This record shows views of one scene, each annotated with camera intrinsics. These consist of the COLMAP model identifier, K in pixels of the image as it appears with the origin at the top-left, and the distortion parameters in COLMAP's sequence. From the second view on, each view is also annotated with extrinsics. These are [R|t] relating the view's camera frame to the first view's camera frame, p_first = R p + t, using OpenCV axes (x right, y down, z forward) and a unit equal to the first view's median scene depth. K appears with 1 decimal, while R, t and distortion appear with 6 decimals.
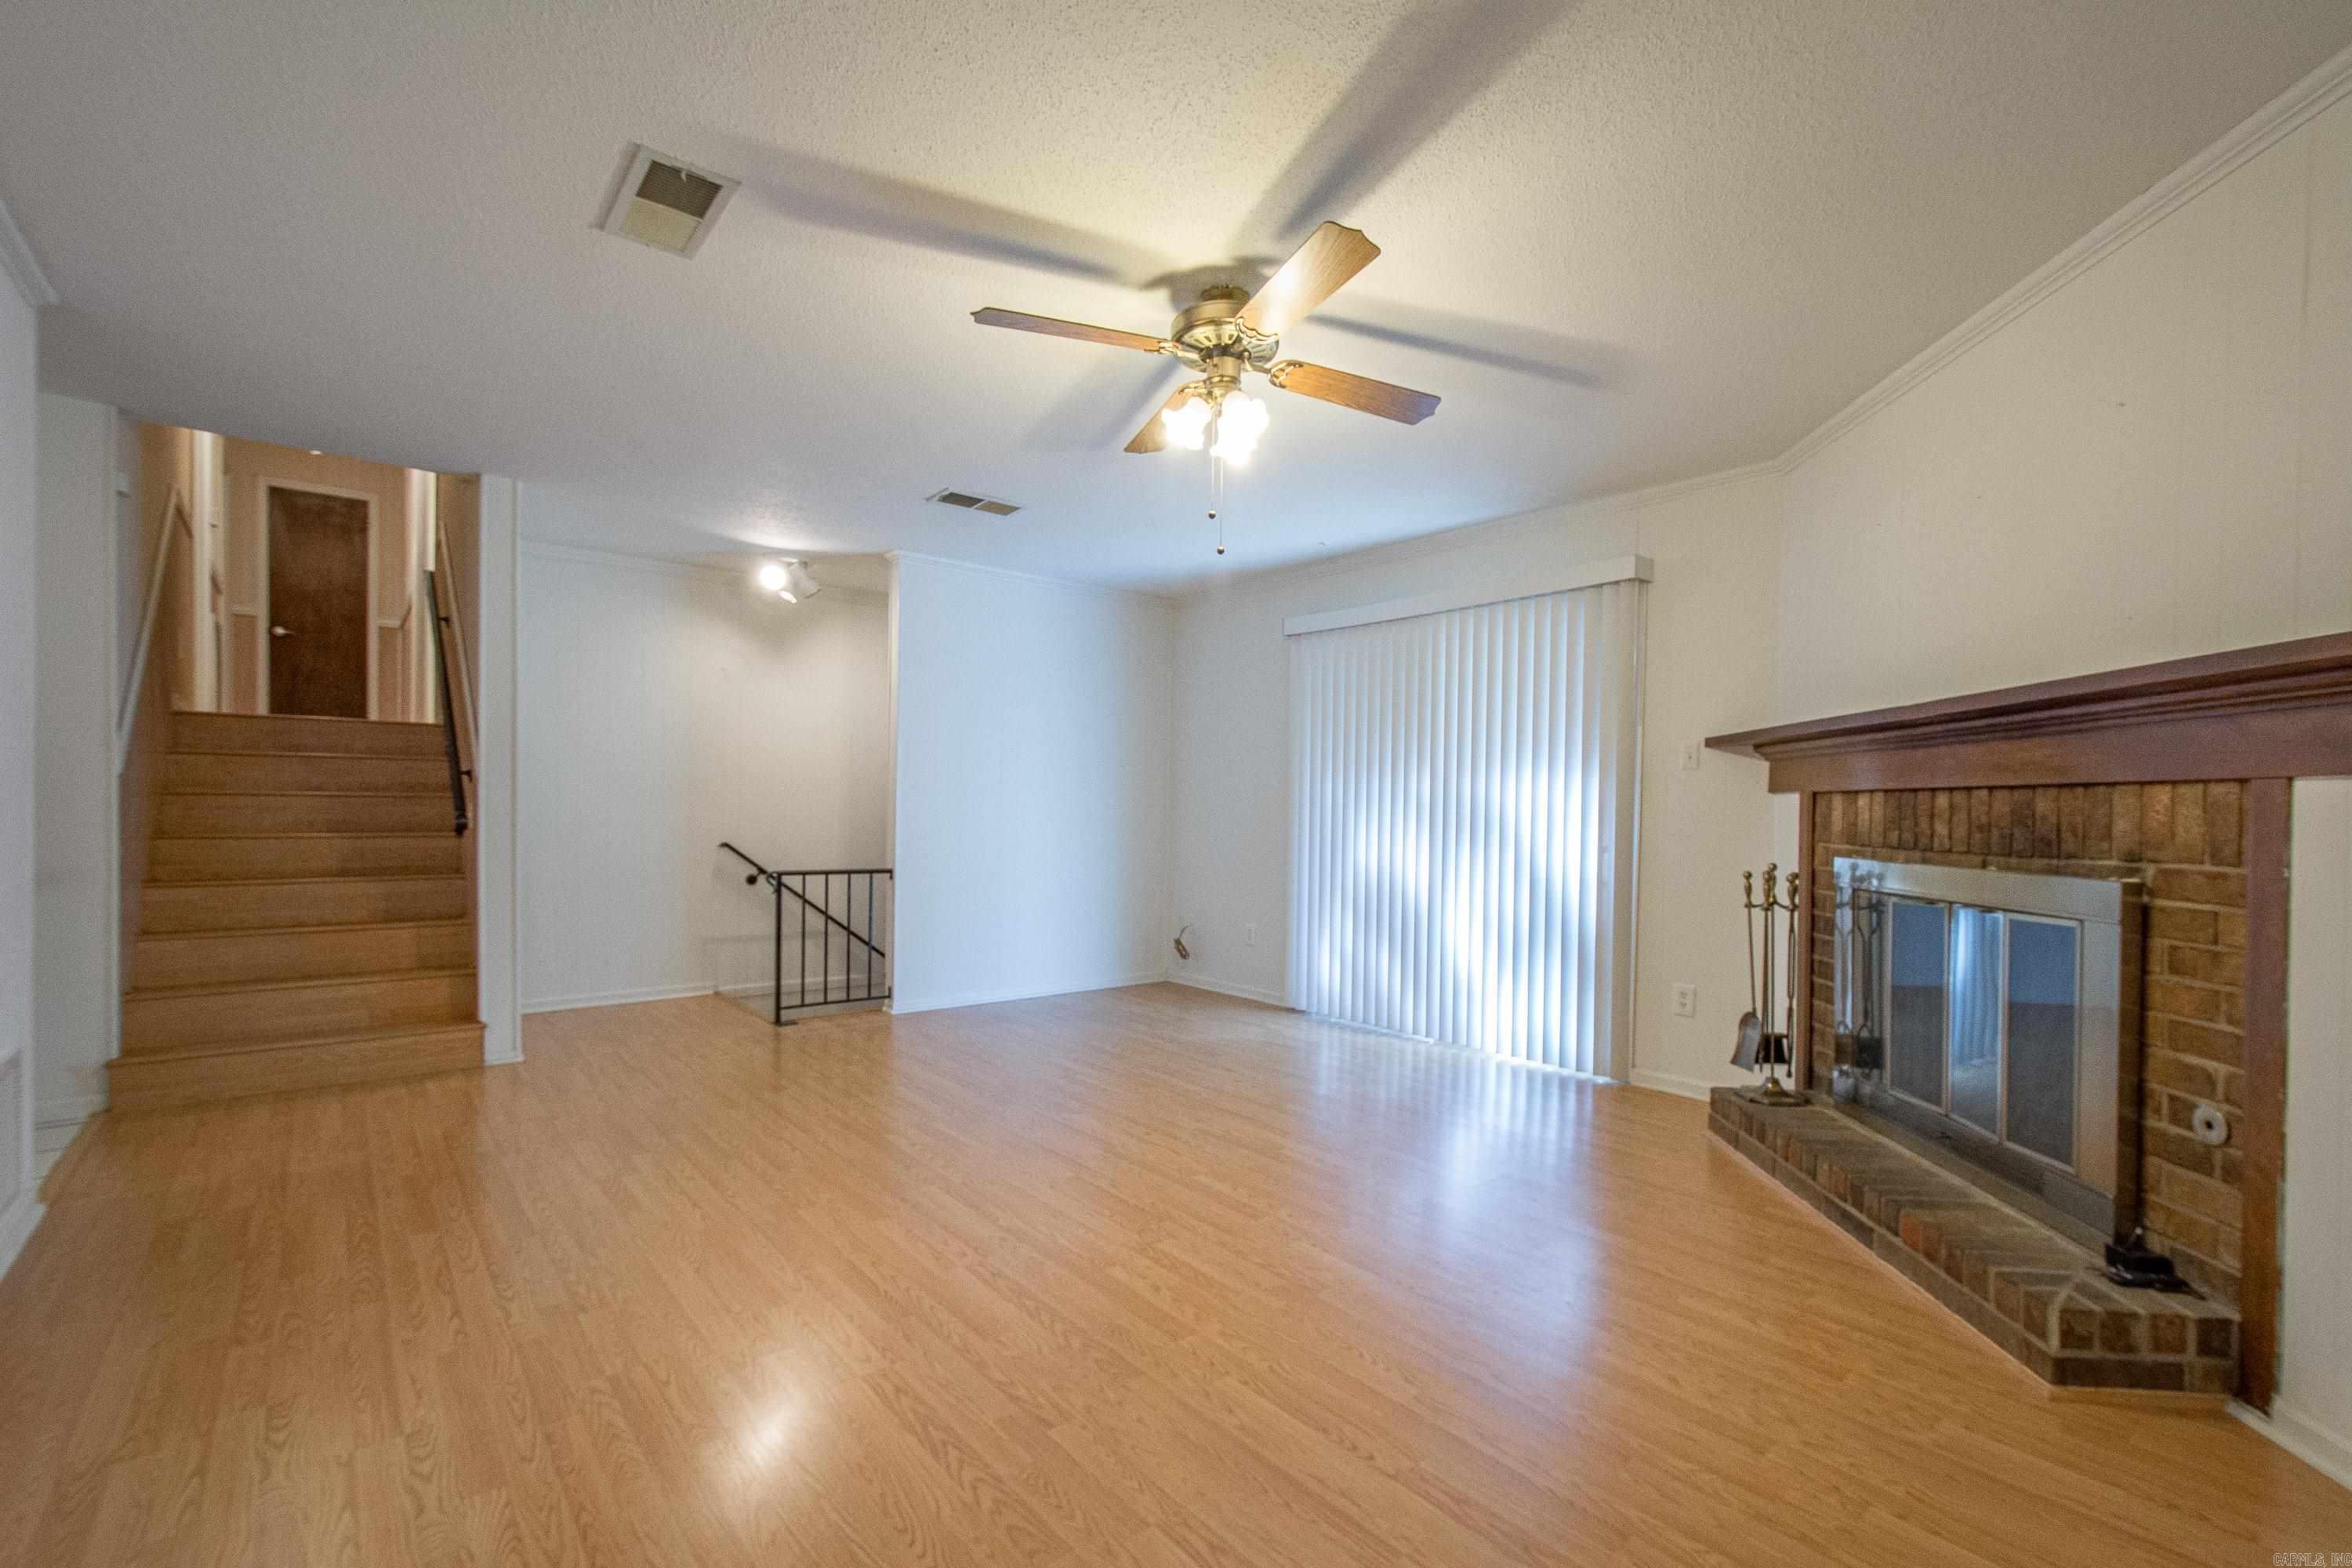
lens RADIAL K [[1008.5, 0, 1180.7], [0, 1008.5, 824.1], [0, 0, 1]] dist [0.010727, -0.000453]
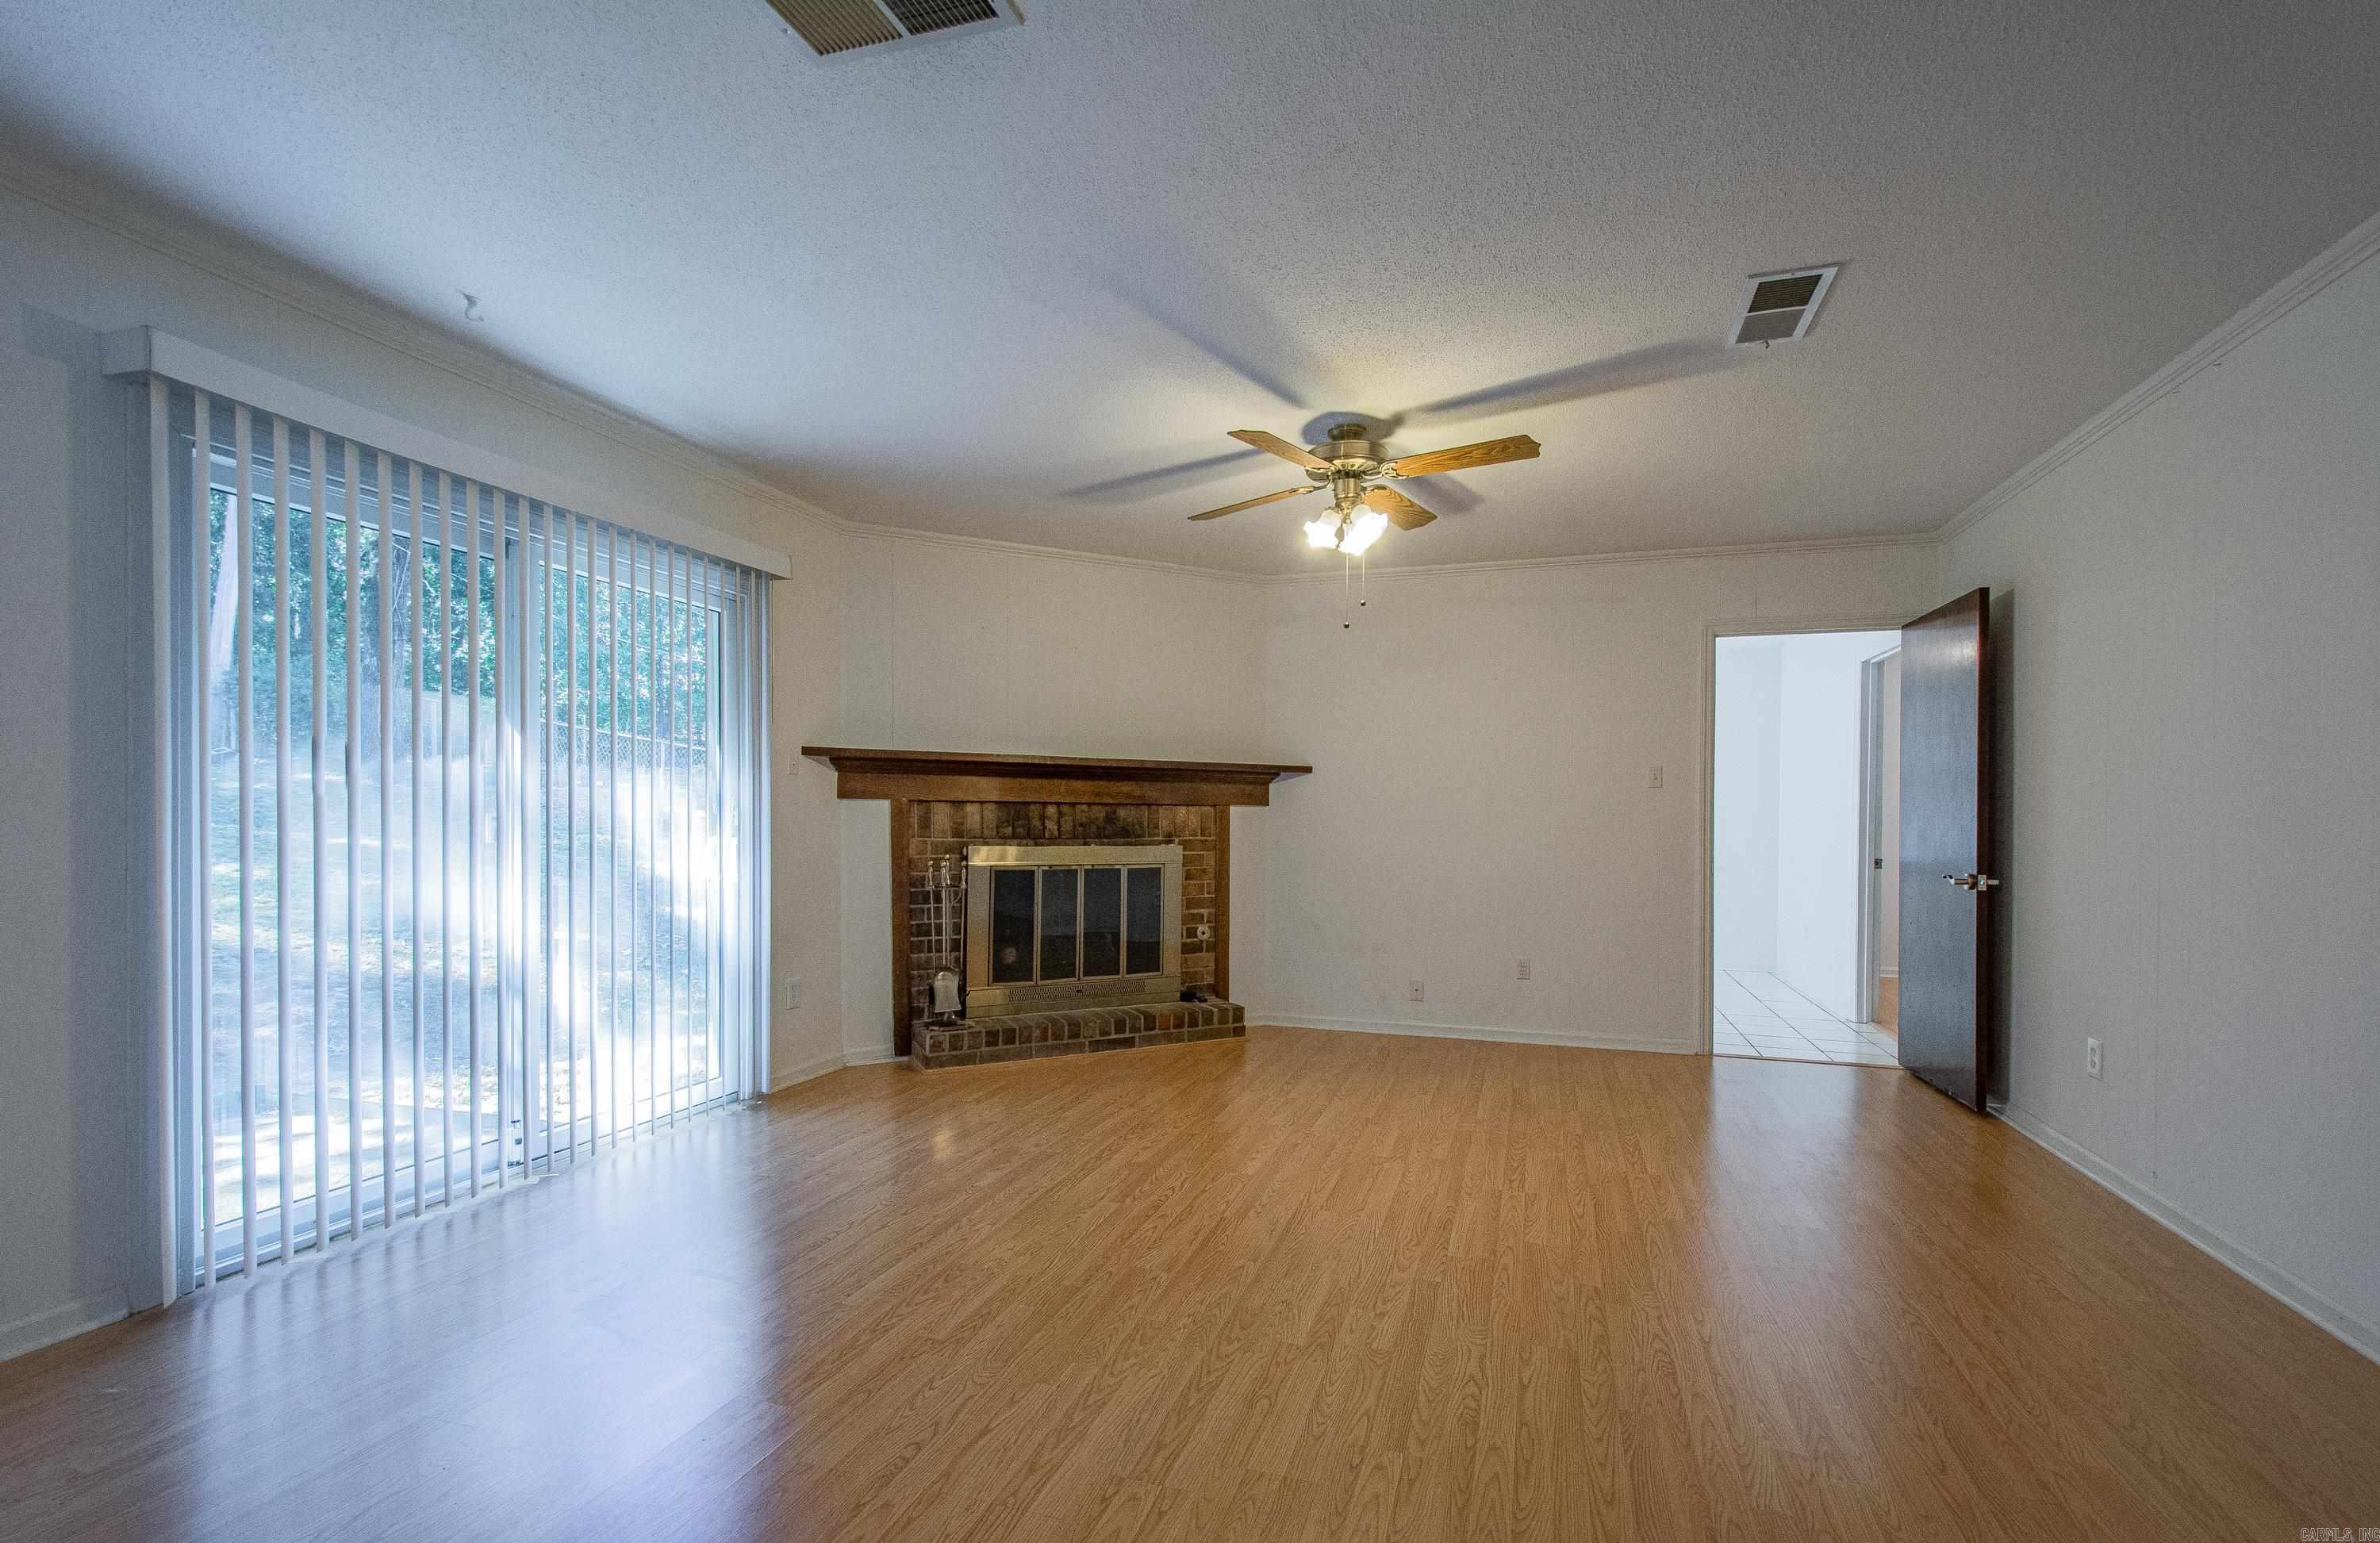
lens RADIAL K [[1018.2, 0, 1194.2], [0, 1018.2, 824.9], [0, 0, 1]] dist [0.009248, 0.000034]
pose [[-0.519989, -0.021938, 0.853891, -0.923056], [-0.002081, 0.999700, 0.024416, -0.041420], [-0.854170, 0.010919, -0.519879, 1.751530]]
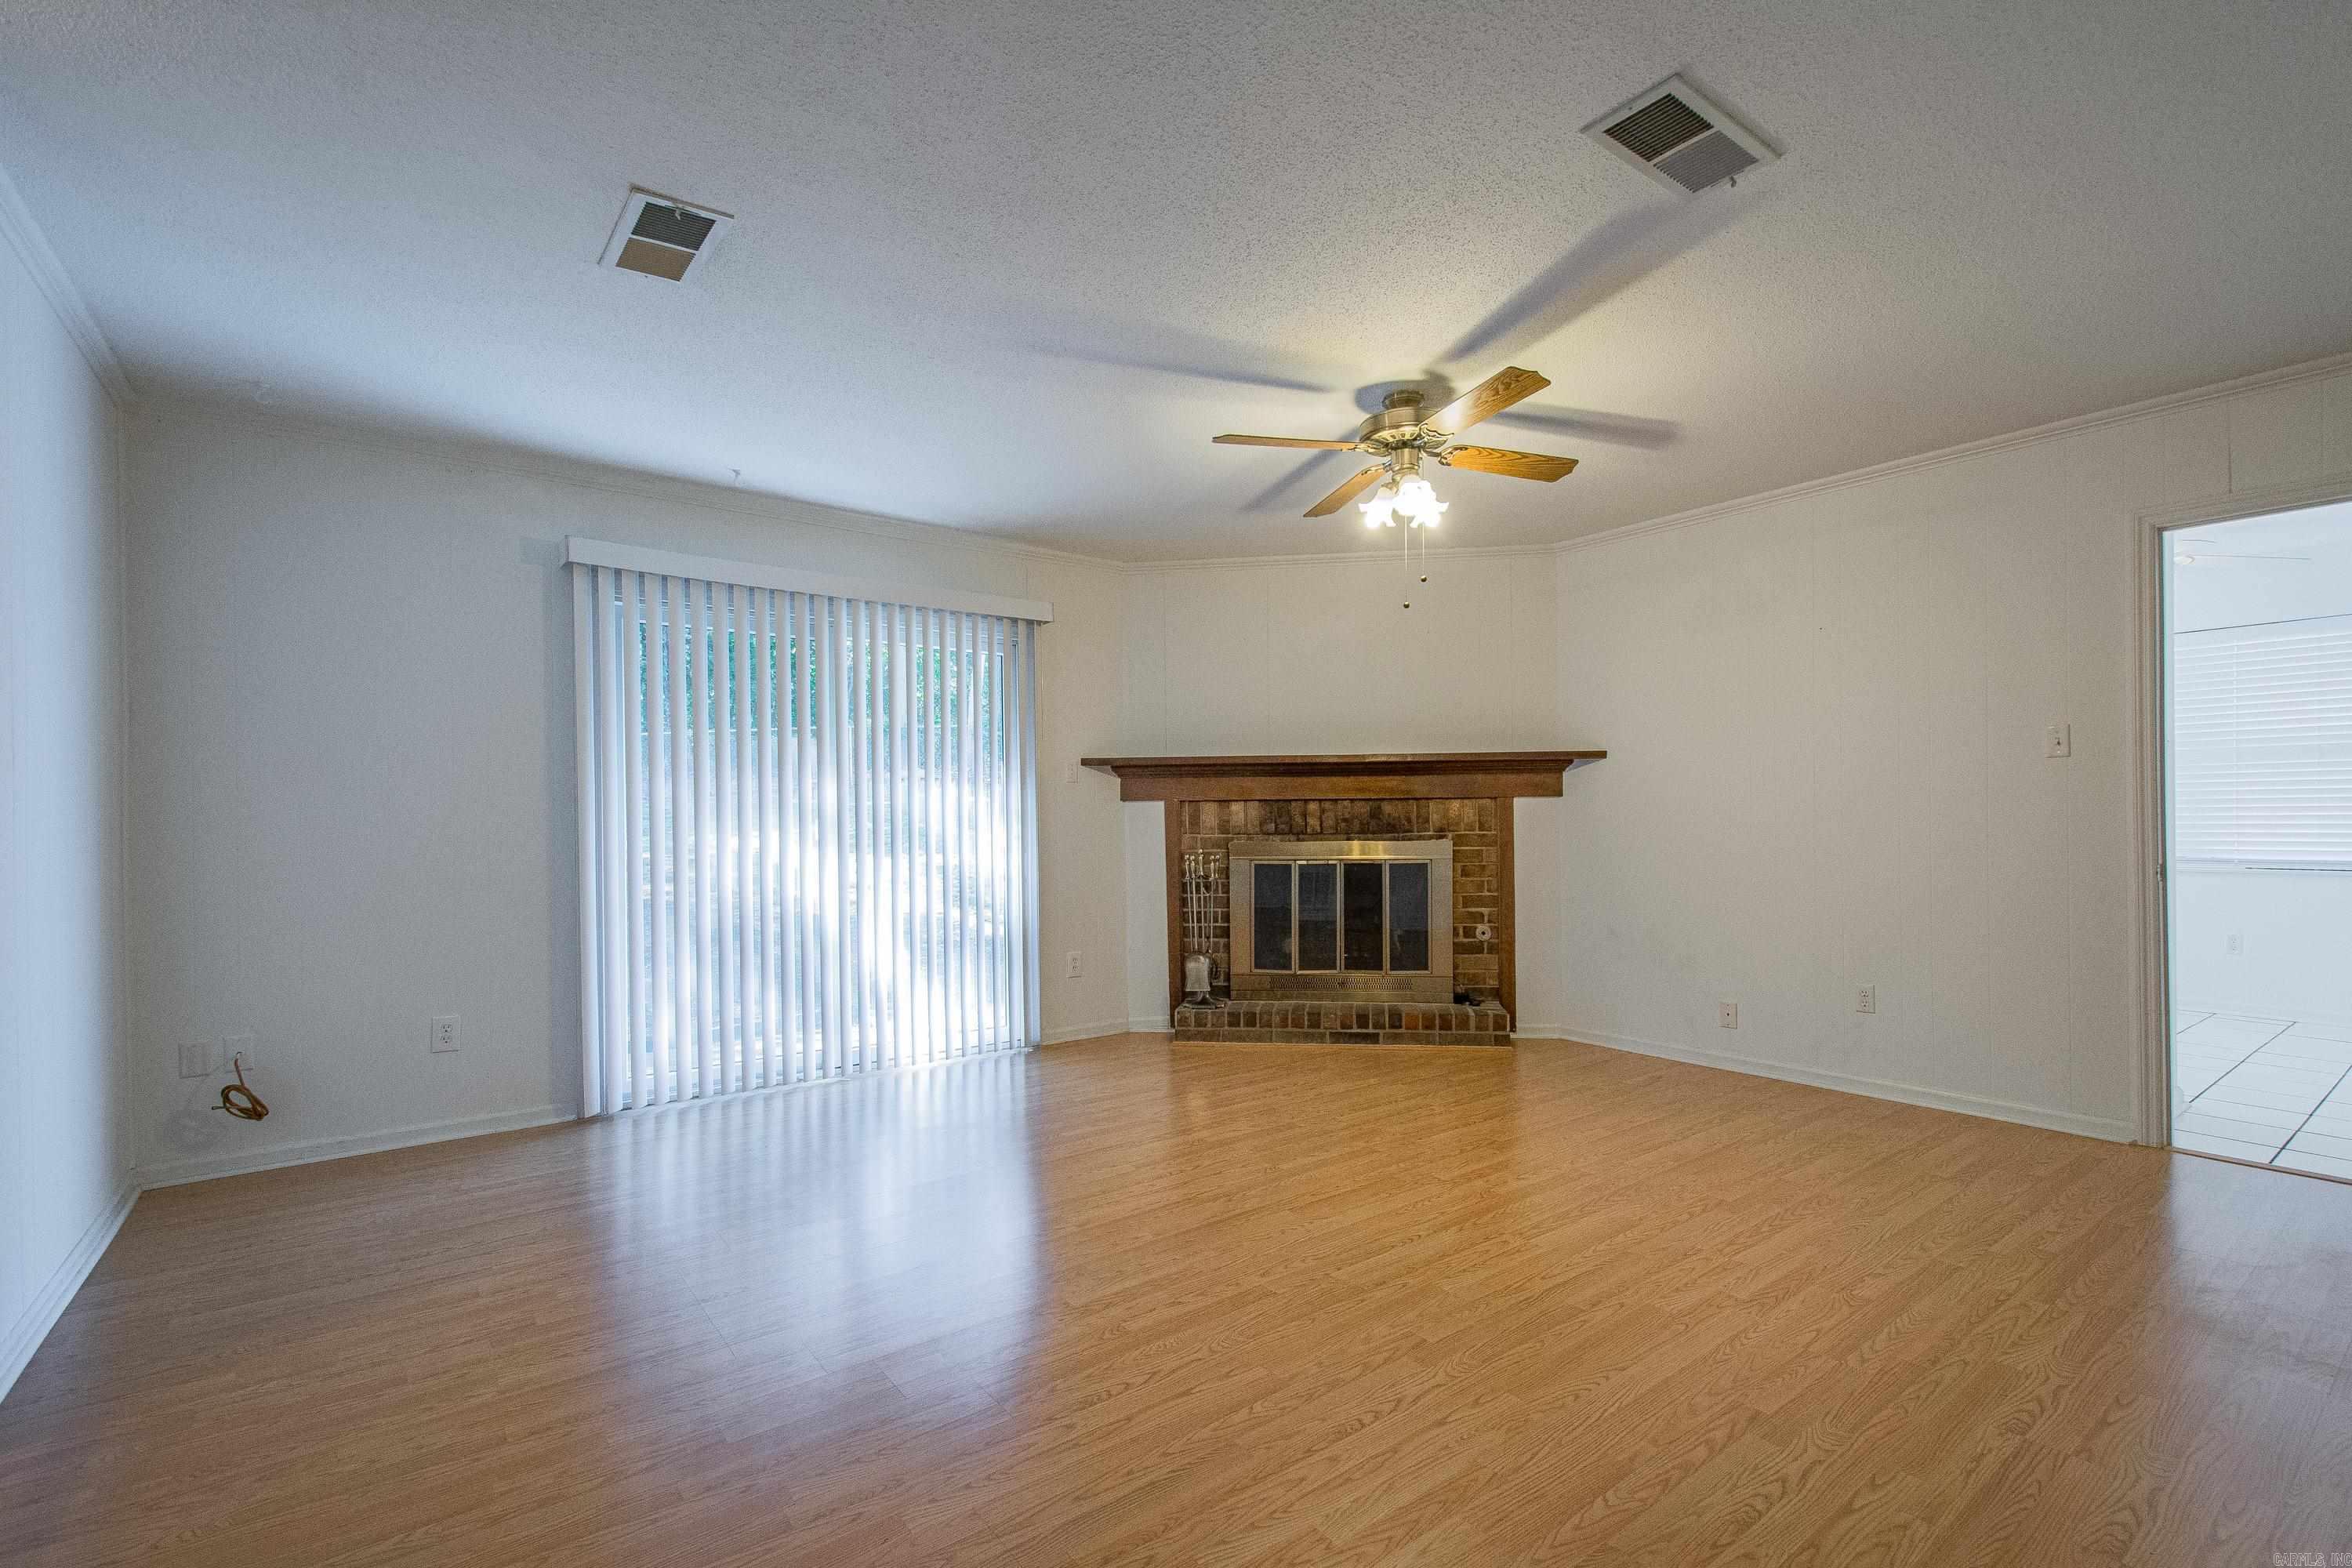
lens RADIAL K [[1008.5, 0, 1180.7], [0, 1008.5, 824.1], [0, 0, 1]] dist [0.010727, -0.000453]
pose [[0.038162, -0.022758, 0.999012, -1.111359], [0.025260, 0.999443, 0.021803, -0.037572], [-0.998952, 0.024403, 0.038715, 1.195530]]
